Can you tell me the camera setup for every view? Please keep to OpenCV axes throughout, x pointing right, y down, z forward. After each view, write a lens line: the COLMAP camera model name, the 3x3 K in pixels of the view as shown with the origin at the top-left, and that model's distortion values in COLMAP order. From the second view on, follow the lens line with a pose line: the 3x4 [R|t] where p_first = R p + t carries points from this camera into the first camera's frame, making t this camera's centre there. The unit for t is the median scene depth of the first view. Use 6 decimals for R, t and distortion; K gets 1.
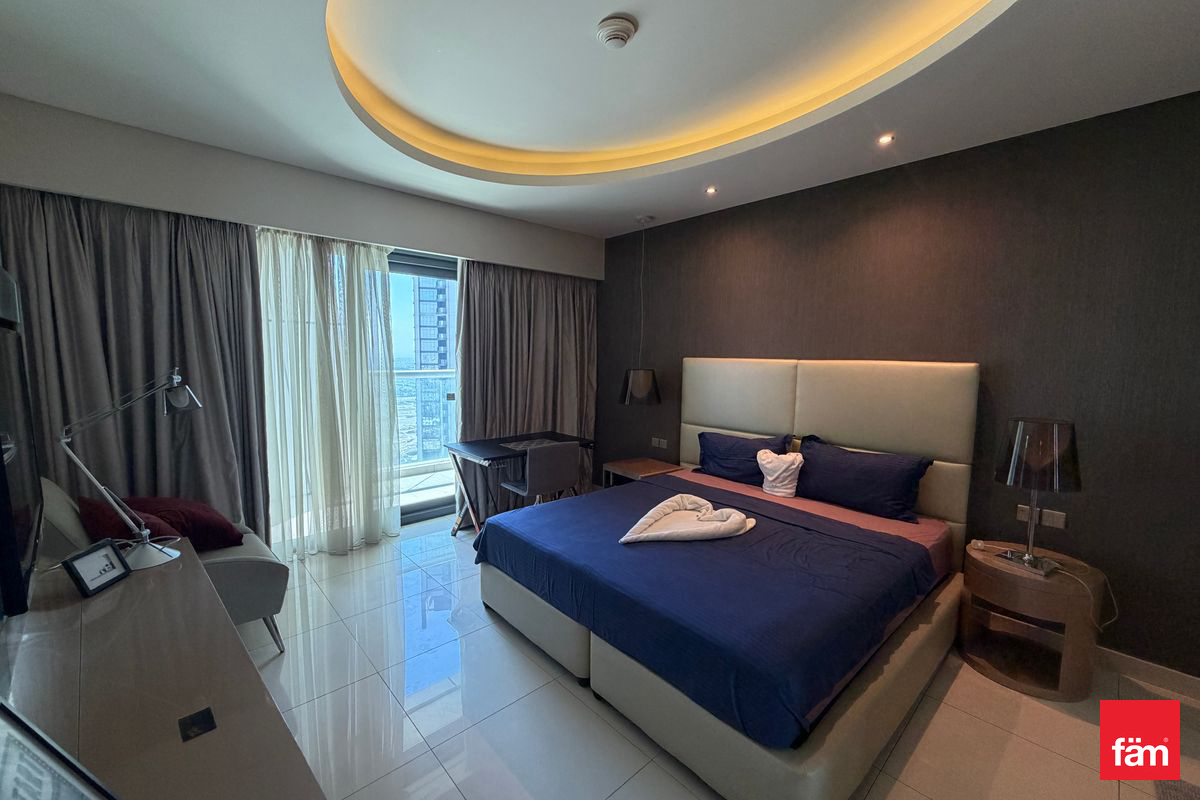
lens RADIAL K [[477.9, 0, 597.0], [0, 477.9, 399.2], [0, 0, 1]] dist [0.000343, -0.000209]
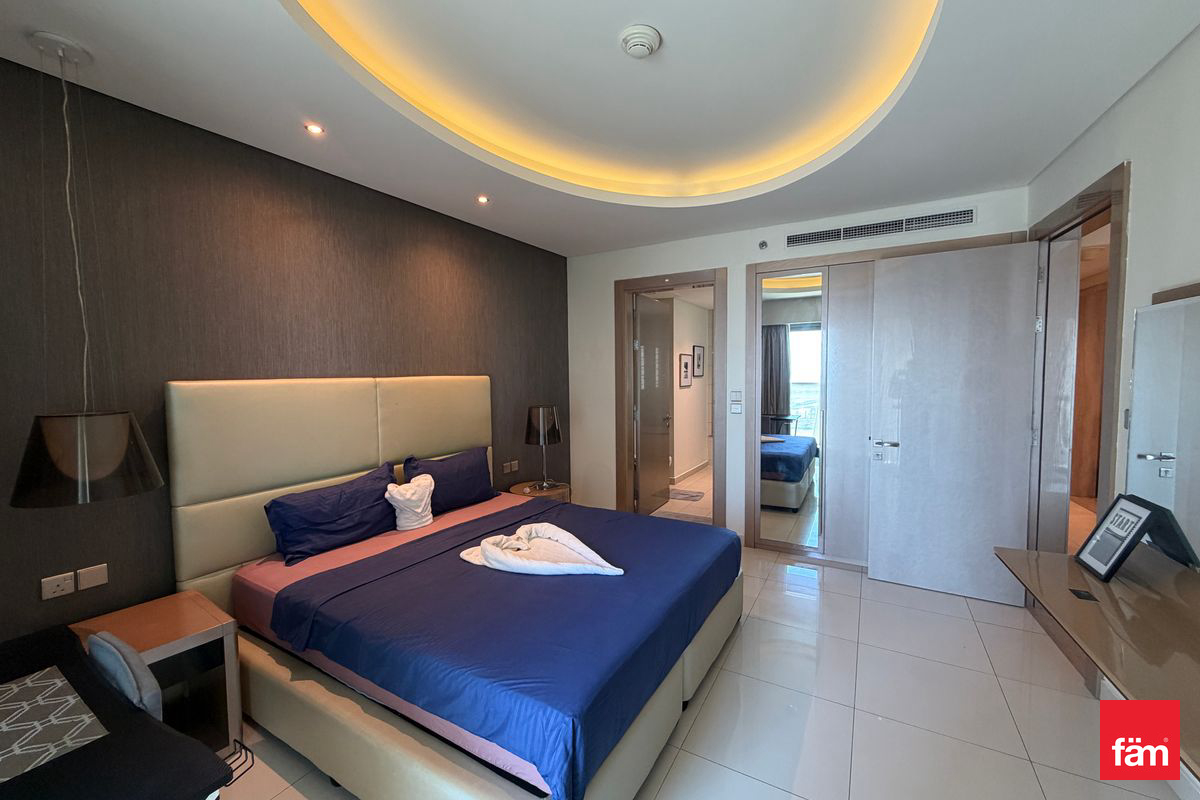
lens RADIAL K [[477.9, 0, 597.0], [0, 477.9, 399.2], [0, 0, 1]] dist [0.000343, -0.000209]
pose [[-0.297484, -0.061110, 0.952769, -0.582049], [0.098757, 0.990626, 0.094373, -0.091850], [-0.949605, 0.122167, -0.288661, 0.931416]]
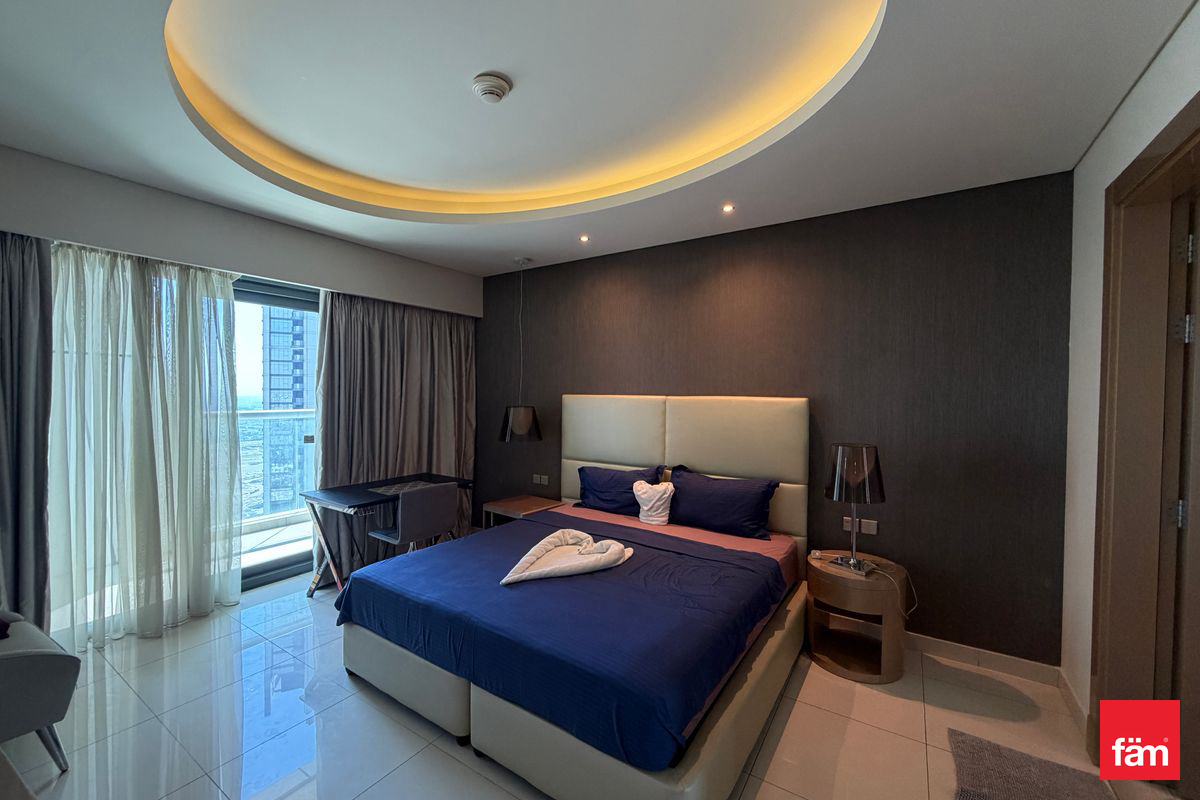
lens RADIAL K [[477.9, 0, 597.0], [0, 477.9, 399.2], [0, 0, 1]] dist [0.000343, -0.000209]
pose [[0.969485, -0.007980, 0.245022, 0.001322], [0.026735, 0.996951, -0.073311, 0.000326], [-0.243689, 0.077625, 0.966742, -0.014575]]
